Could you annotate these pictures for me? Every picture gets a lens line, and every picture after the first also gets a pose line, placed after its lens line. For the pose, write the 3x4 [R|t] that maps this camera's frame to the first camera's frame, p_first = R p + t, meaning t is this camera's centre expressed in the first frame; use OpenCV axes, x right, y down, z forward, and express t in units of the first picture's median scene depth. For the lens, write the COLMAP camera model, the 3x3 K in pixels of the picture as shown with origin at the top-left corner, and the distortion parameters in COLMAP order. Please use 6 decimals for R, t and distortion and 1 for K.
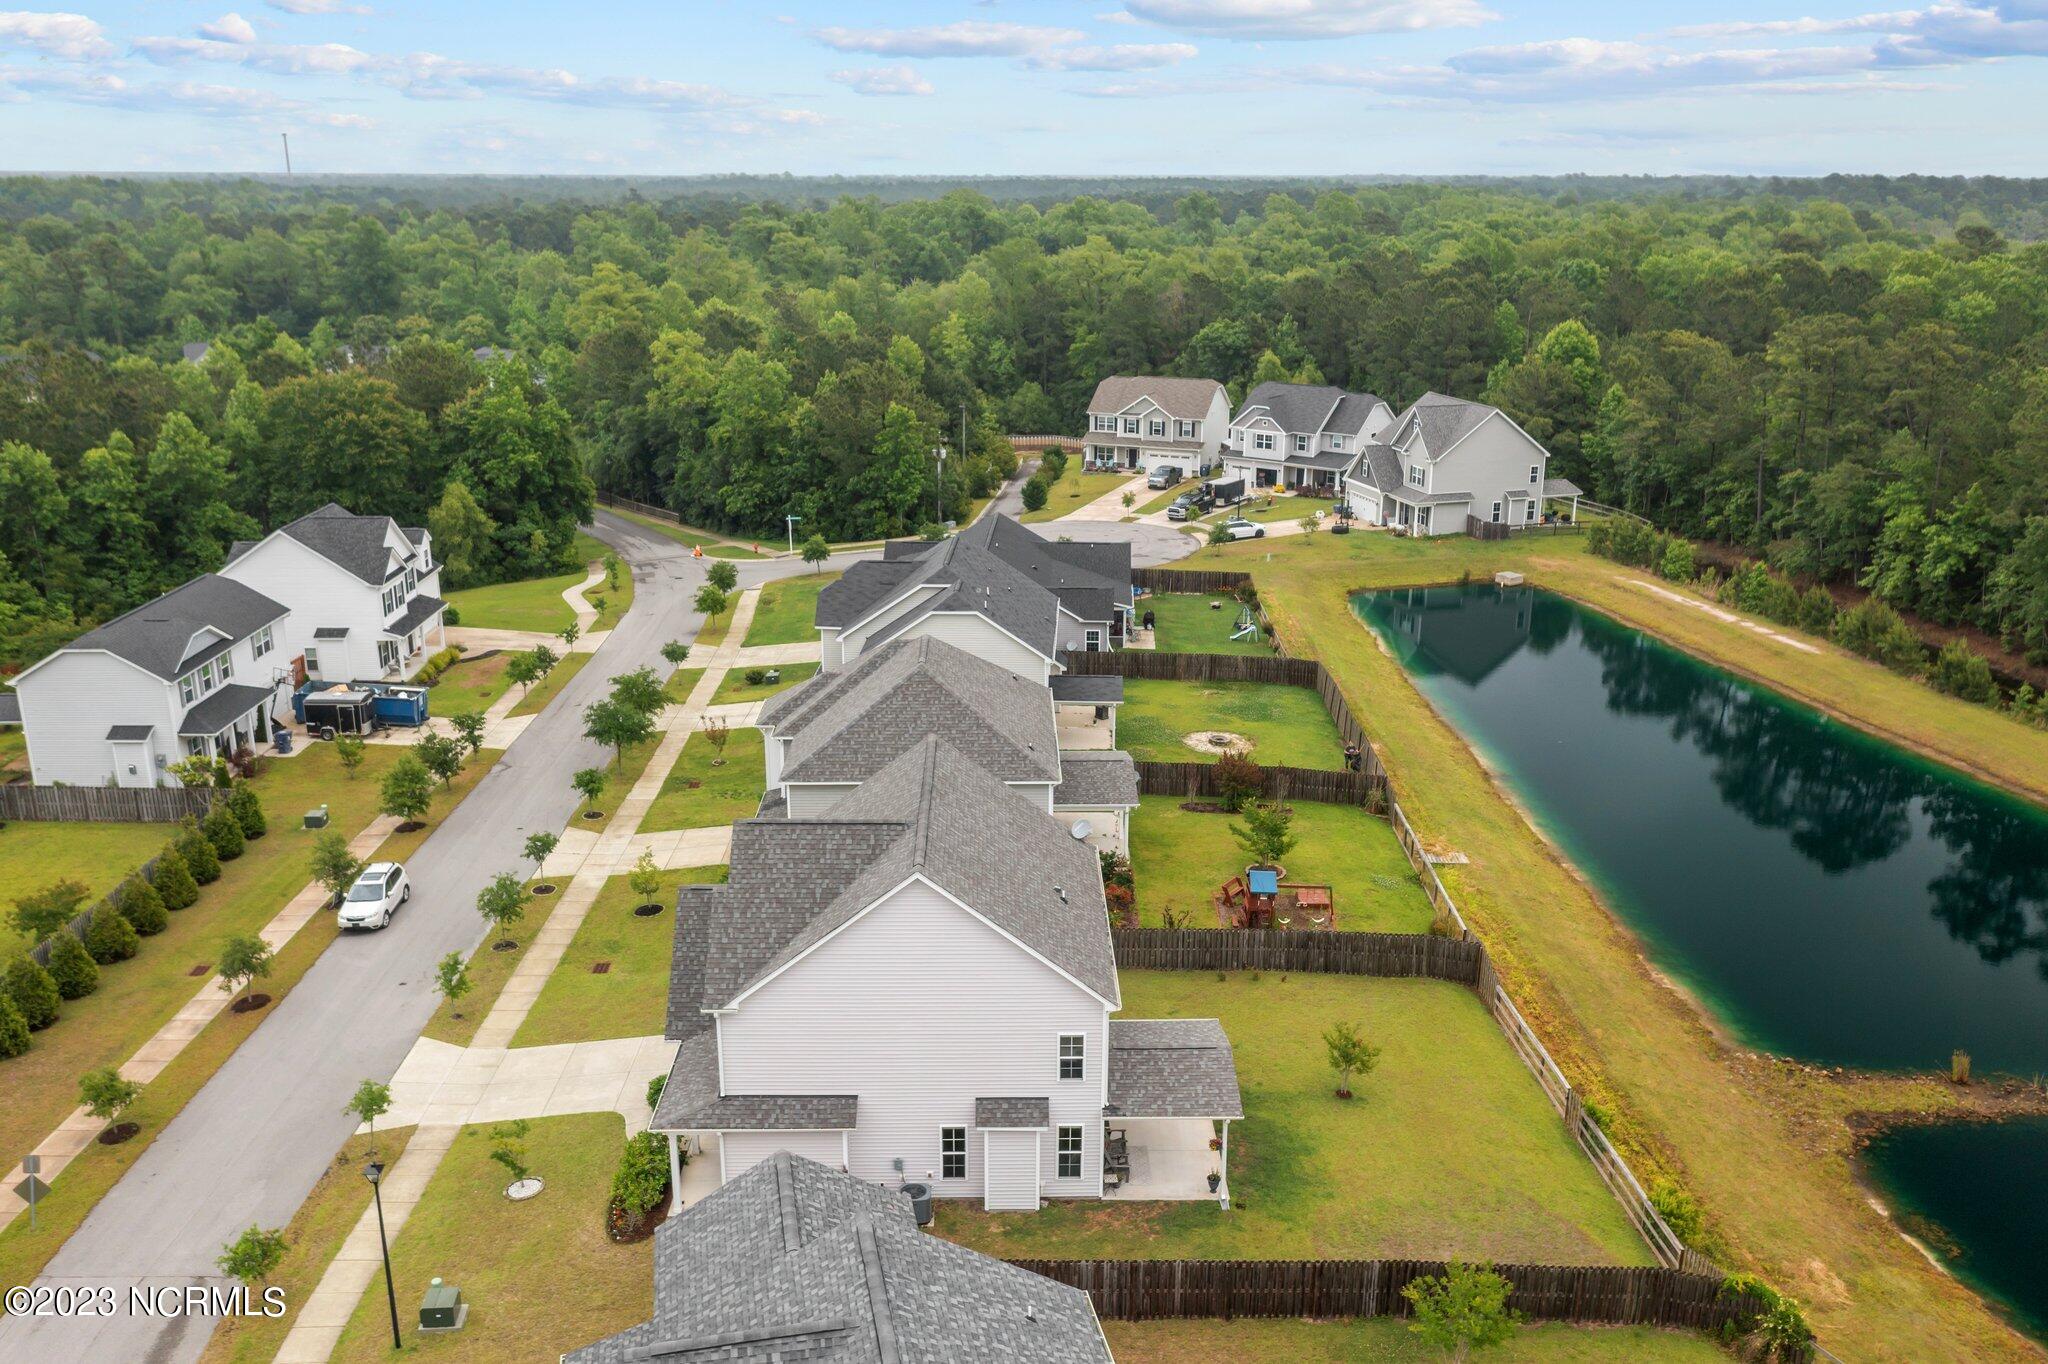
lens RADIAL K [[1647.2, 0, 1016.5], [0, 1647.2, 591.2], [0, 0, 1]] dist [0.006802, 0.005557]
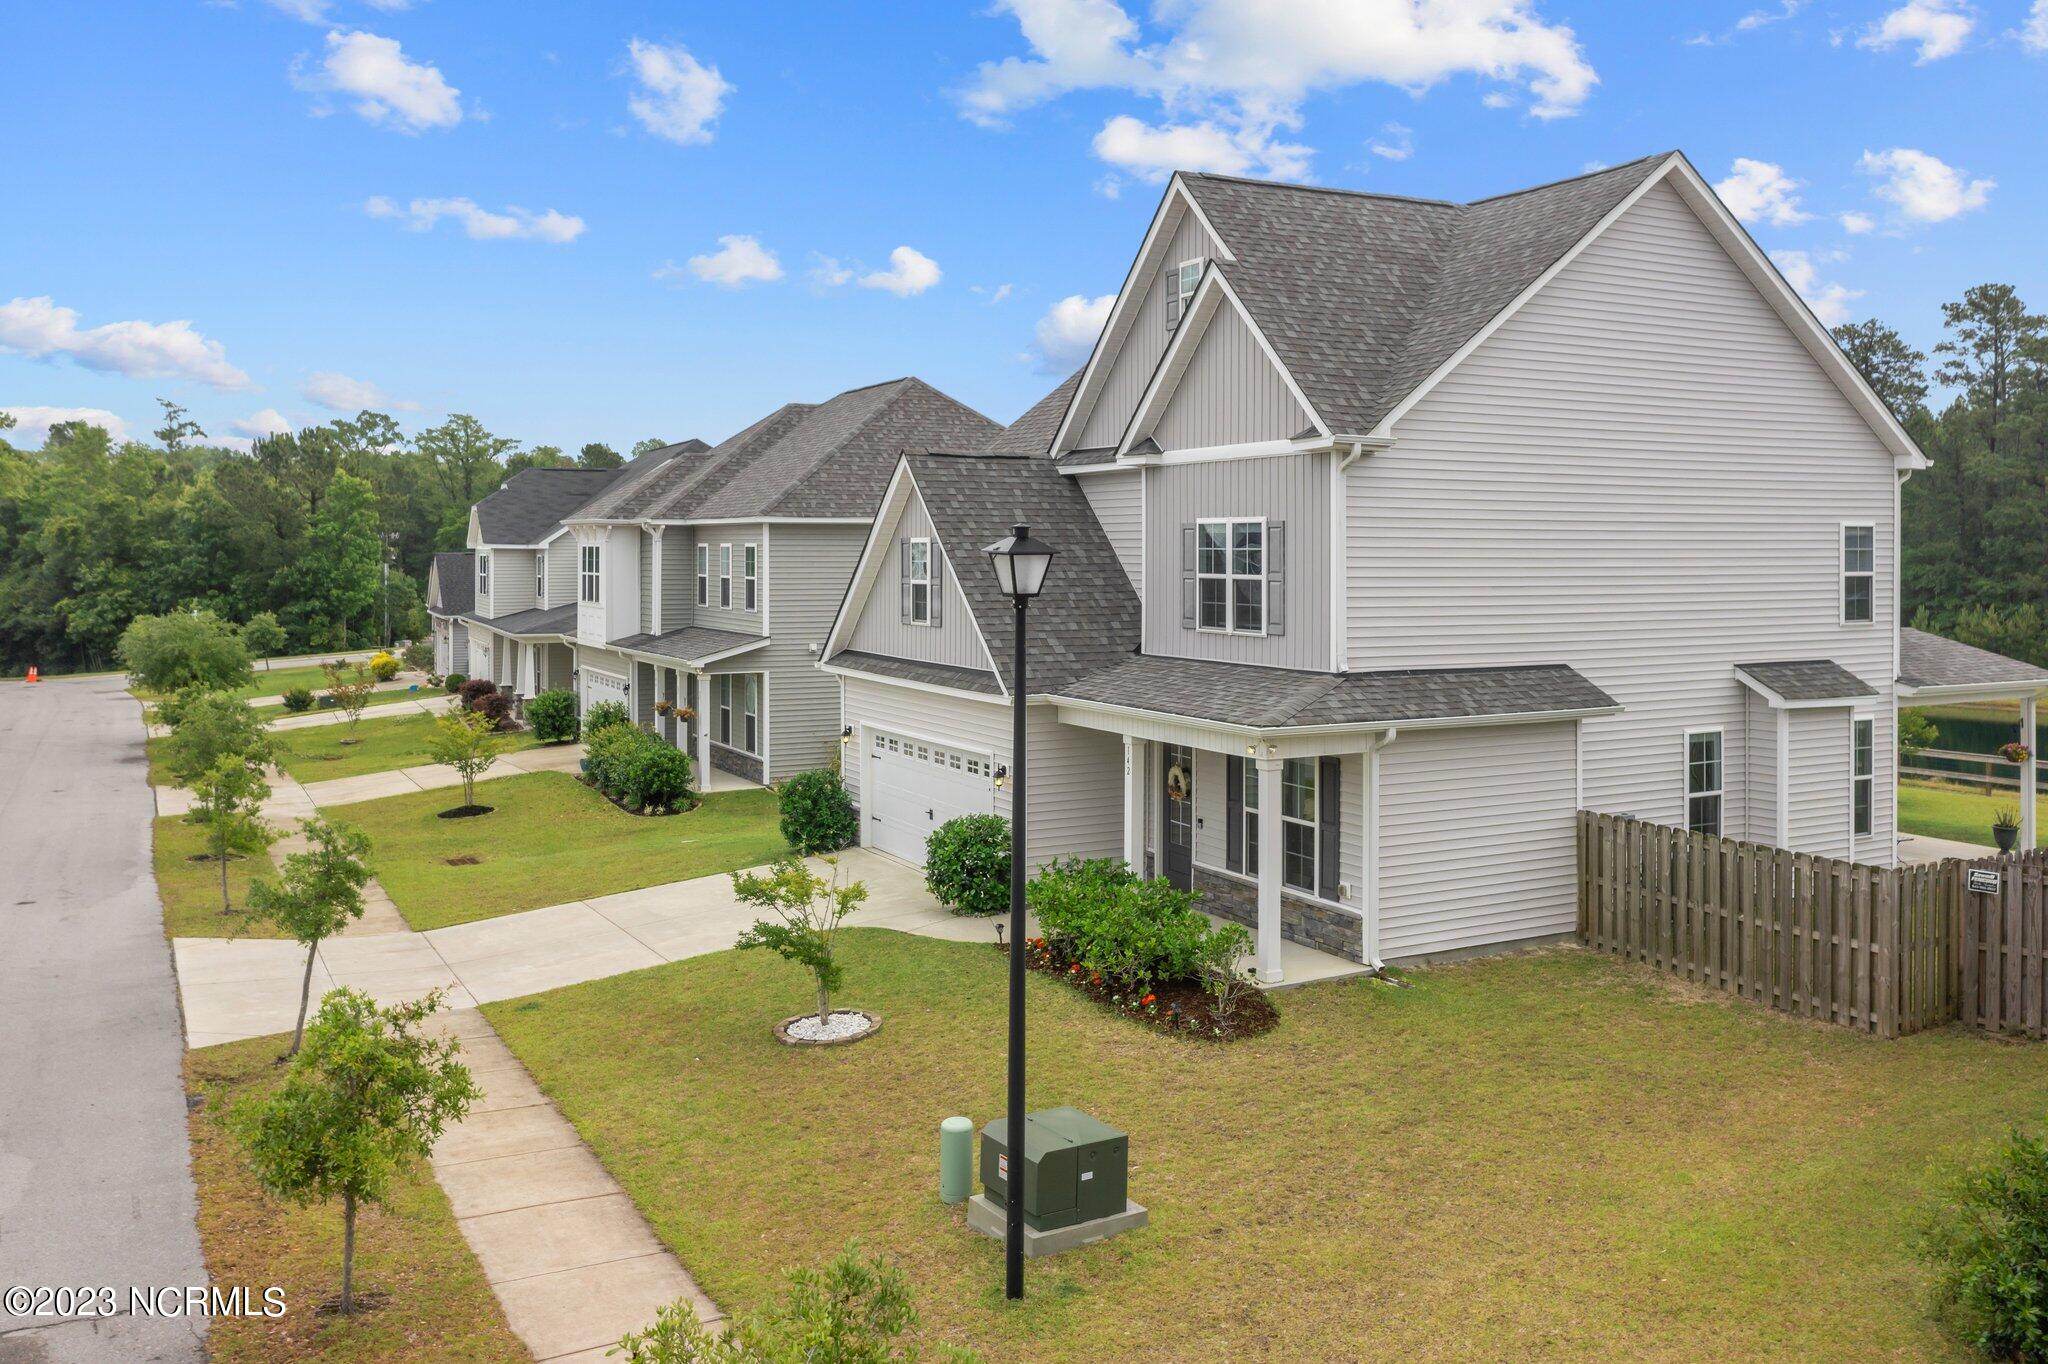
lens RADIAL K [[1647.2, 0, 1016.5], [0, 1647.2, 591.2], [0, 0, 1]] dist [0.006802, 0.005557]
pose [[0.888786, -0.009047, 0.458234, -0.144573], [0.106094, 0.976710, -0.186497, 0.113852], [-0.445874, 0.214372, 0.869046, 0.207181]]
